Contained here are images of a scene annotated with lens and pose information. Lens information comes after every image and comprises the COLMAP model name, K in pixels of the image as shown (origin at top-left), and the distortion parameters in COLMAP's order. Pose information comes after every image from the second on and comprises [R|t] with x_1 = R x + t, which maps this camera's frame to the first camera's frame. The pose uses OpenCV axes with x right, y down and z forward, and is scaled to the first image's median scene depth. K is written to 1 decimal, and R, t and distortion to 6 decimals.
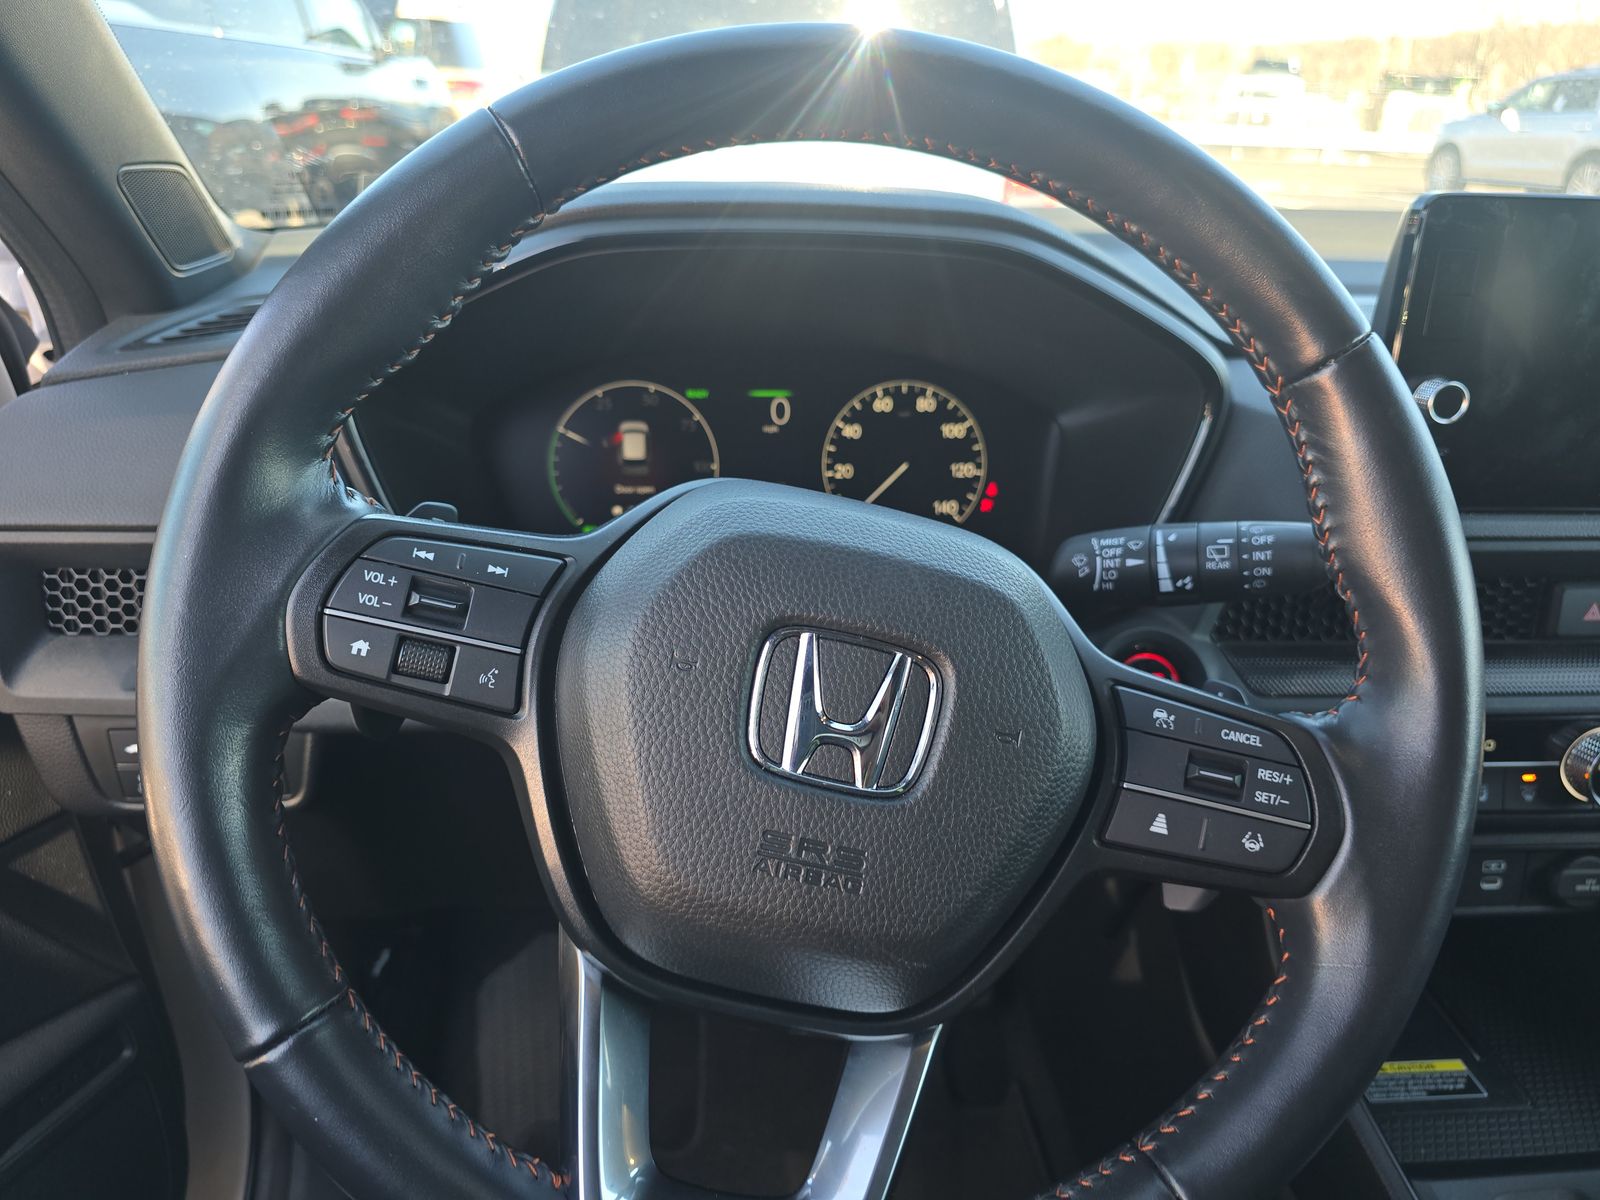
lens RADIAL K [[1069.7, 0, 793.0], [0, 1069.7, 602.2], [0, 0, 1]] dist [0.000871, -0.000803]
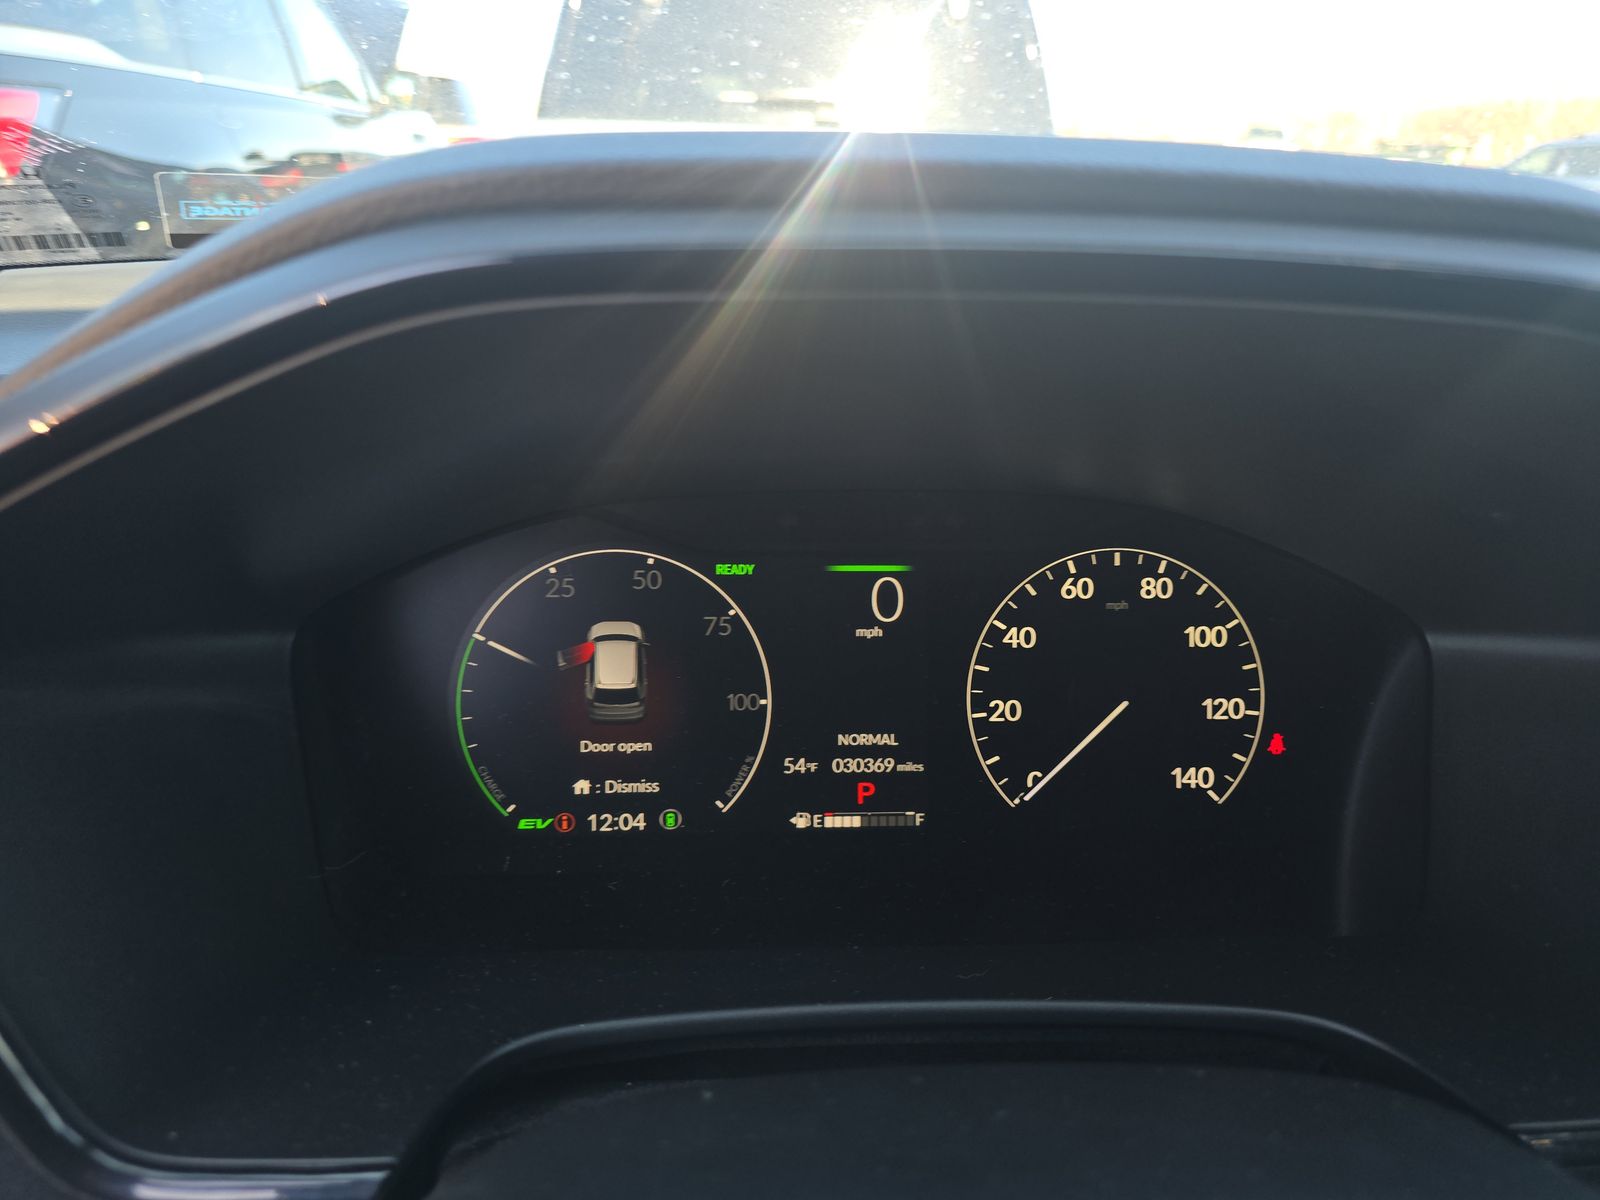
lens RADIAL K [[1069.7, 0, 806.8], [0, 1069.7, 598.5], [0, 0, 1]] dist [0.000871, -0.000803]
pose [[0.999922, 0.003291, 0.012027, -0.059205], [-0.002643, 0.998563, -0.053530, -0.149986], [-0.012186, 0.053494, 0.998494, 0.460156]]
